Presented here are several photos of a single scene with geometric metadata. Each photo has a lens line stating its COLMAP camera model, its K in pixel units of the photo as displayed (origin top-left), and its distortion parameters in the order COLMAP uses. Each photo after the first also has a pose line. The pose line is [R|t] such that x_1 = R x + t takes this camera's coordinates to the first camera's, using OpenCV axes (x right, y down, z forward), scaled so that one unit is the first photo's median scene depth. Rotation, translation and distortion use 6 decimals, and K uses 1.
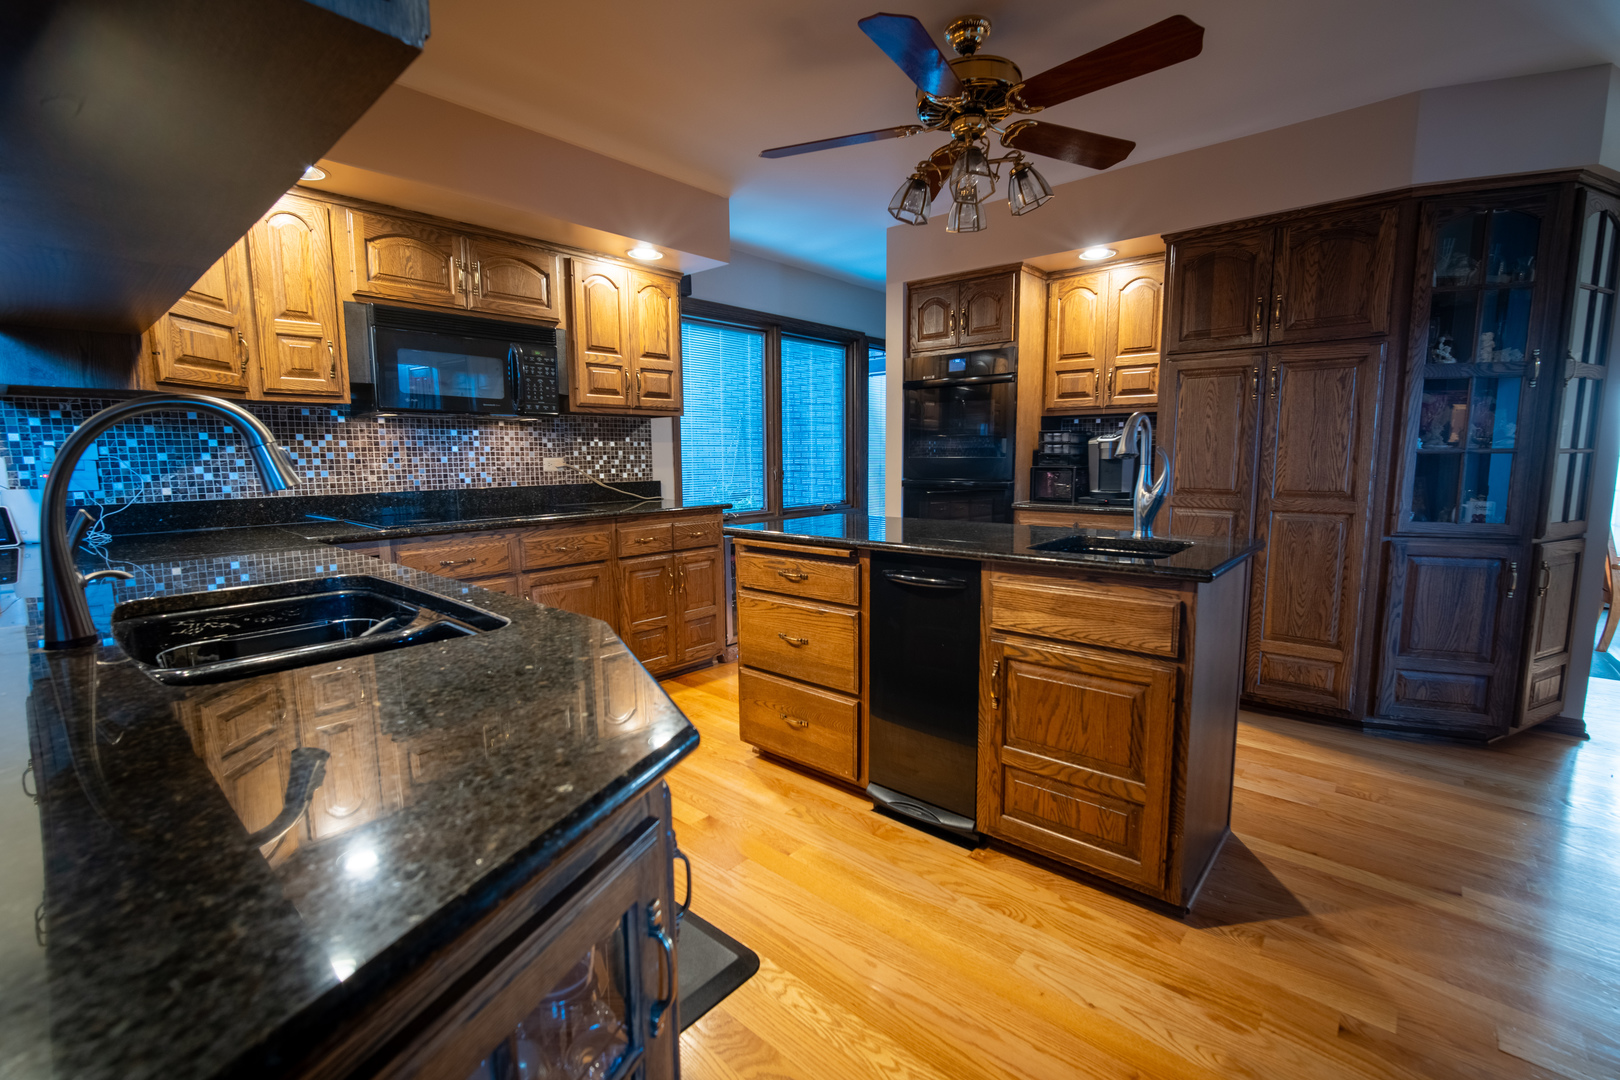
lens RADIAL K [[707.2, 0, 808.7], [0, 707.2, 539.8], [0, 0, 1]] dist [-0.003673, 0.000391]
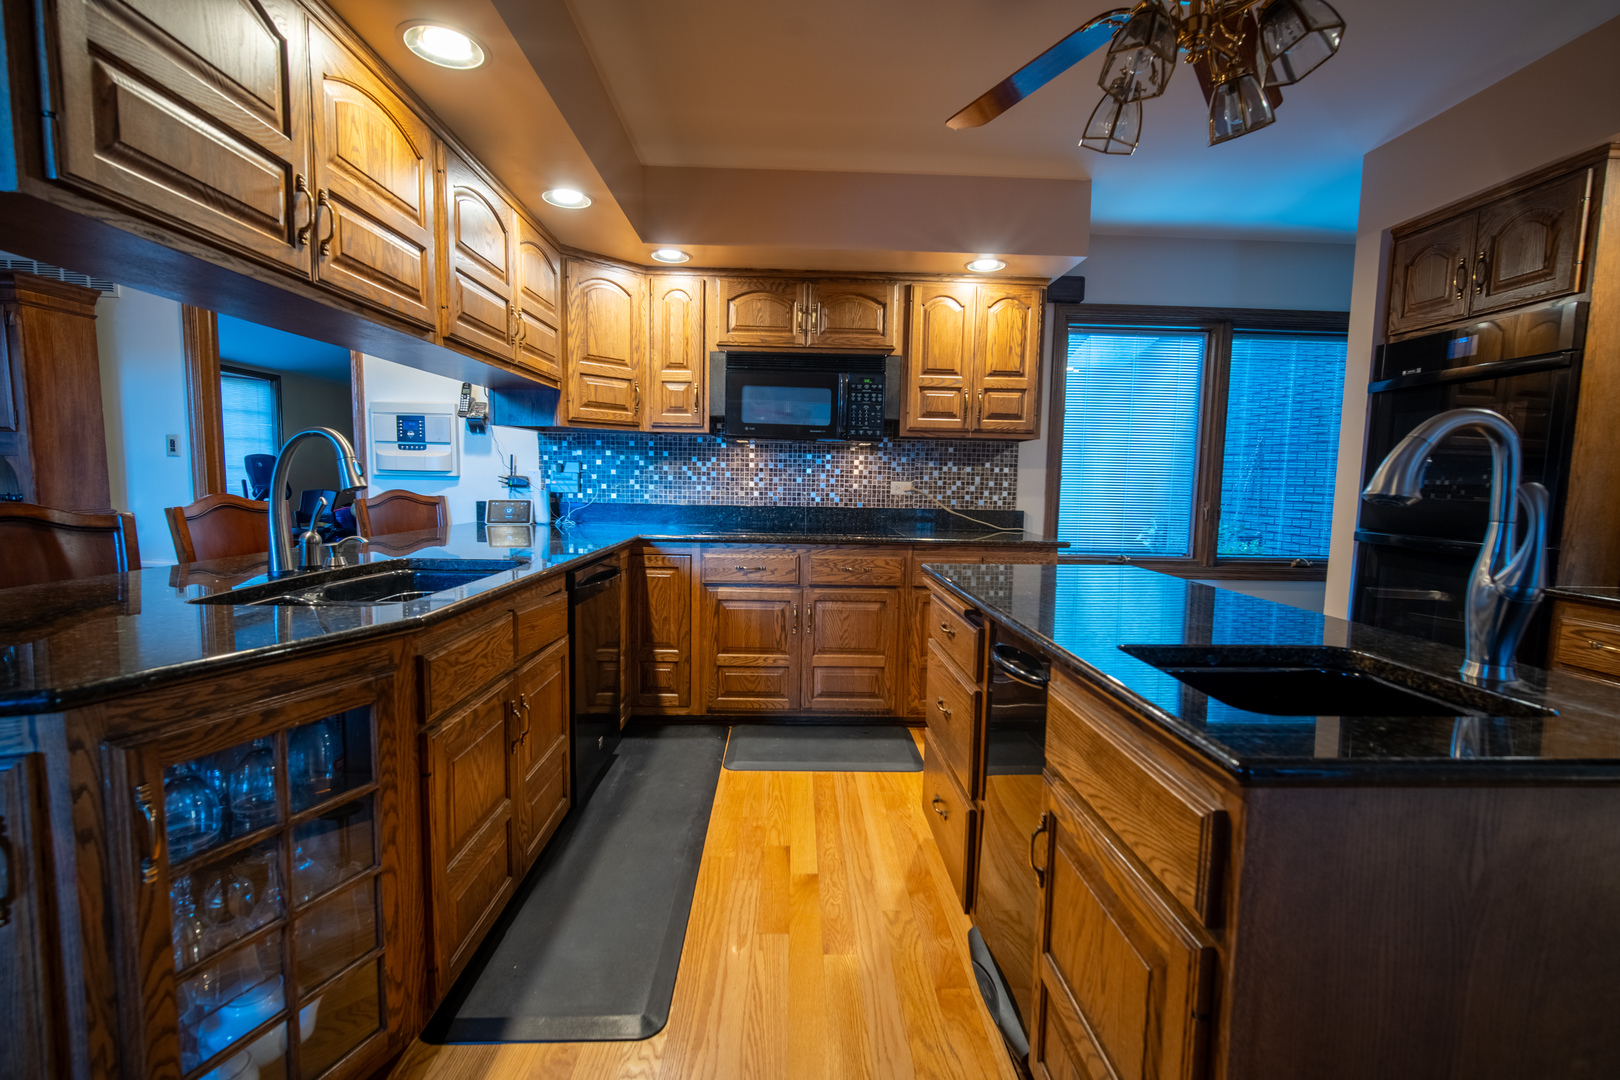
lens RADIAL K [[707.2, 0, 809.9], [0, 707.2, 539.8], [0, 0, 1]] dist [-0.003673, 0.000391]
pose [[0.684692, 0.086199, -0.723718, 0.320527], [-0.115031, 0.993317, 0.009482, -0.029822], [0.719698, 0.076758, 0.690031, 0.226760]]
